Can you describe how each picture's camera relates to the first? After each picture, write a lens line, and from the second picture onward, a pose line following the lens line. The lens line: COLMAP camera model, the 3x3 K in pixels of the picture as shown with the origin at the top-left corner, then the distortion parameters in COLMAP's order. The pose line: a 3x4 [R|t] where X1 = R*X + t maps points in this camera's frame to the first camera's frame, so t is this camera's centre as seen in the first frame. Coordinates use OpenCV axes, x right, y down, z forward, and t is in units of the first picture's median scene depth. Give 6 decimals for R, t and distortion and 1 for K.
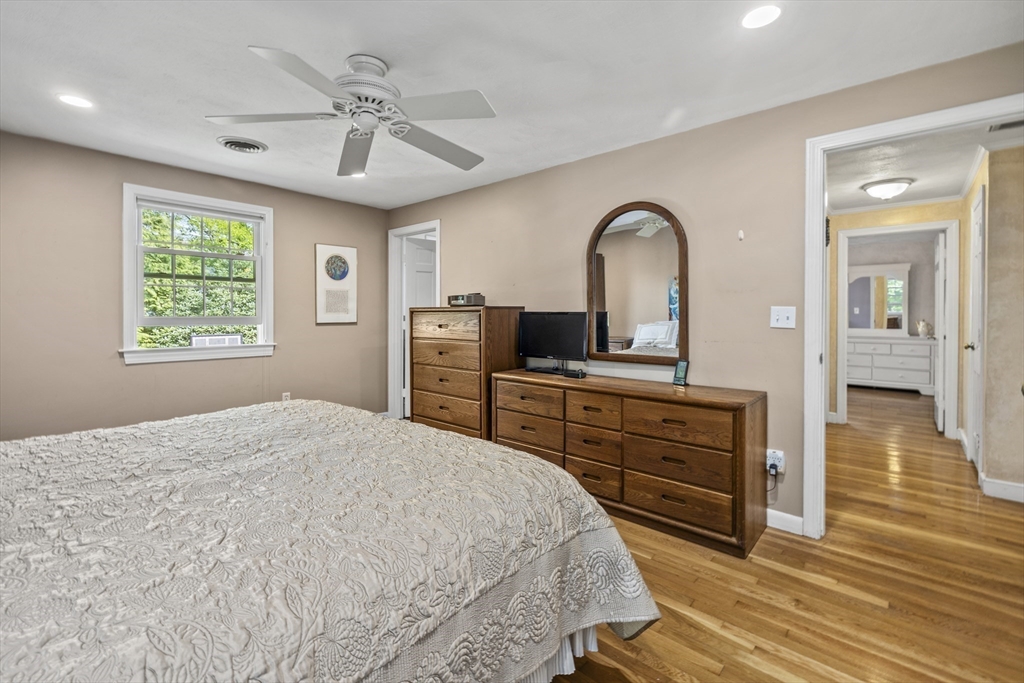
lens RADIAL K [[434.2, 0, 494.7], [0, 434.2, 316.6], [0, 0, 1]] dist [0.000512, 0.000489]
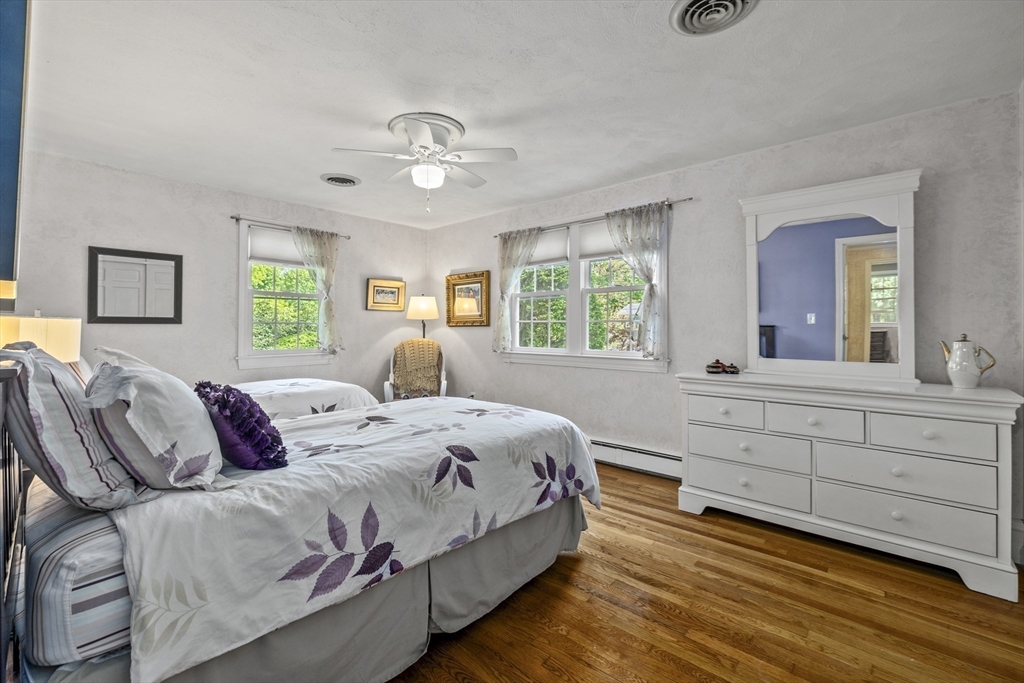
lens RADIAL K [[434.2, 0, 493.9], [0, 434.2, 325.5], [0, 0, 1]] dist [0.000512, 0.000489]
pose [[0.999978, 0.000456, 0.006652, 0.375707], [-0.000352, 0.999877, -0.015652, 0.002486], [-0.006658, 0.015649, 0.999855, 0.401525]]
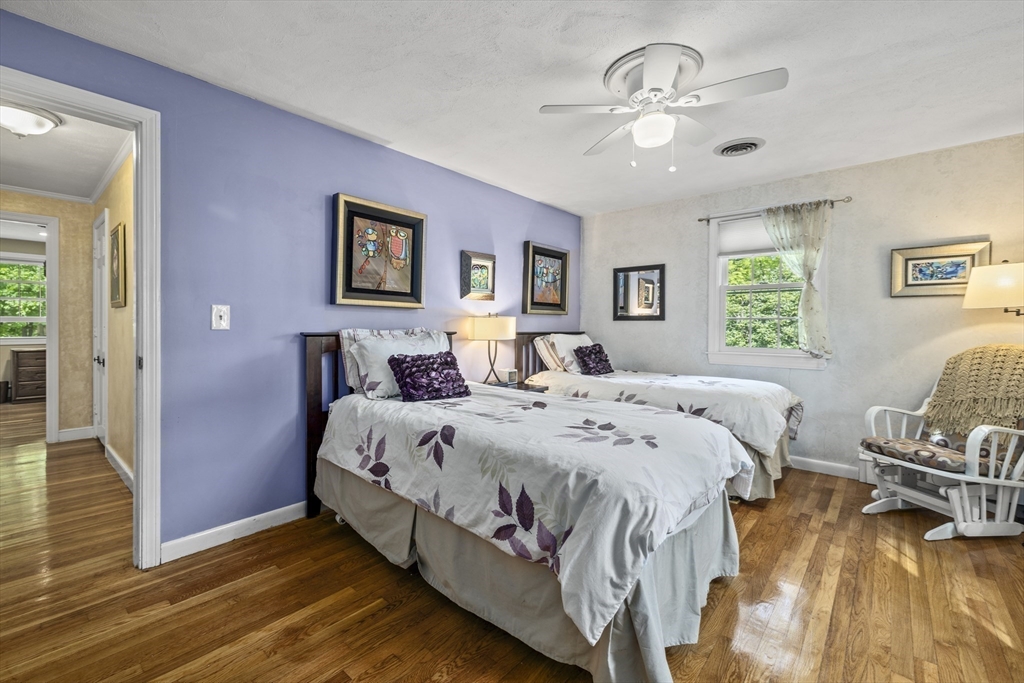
lens RADIAL K [[434.2, 0, 512.2], [0, 434.2, 330.7], [0, 0, 1]] dist [0.000512, 0.000489]
pose [[0.040694, 0.011696, -0.999103, 0.855069], [-0.016619, 0.999801, 0.011027, 0.005377], [0.999033, 0.016155, 0.040881, 0.930077]]
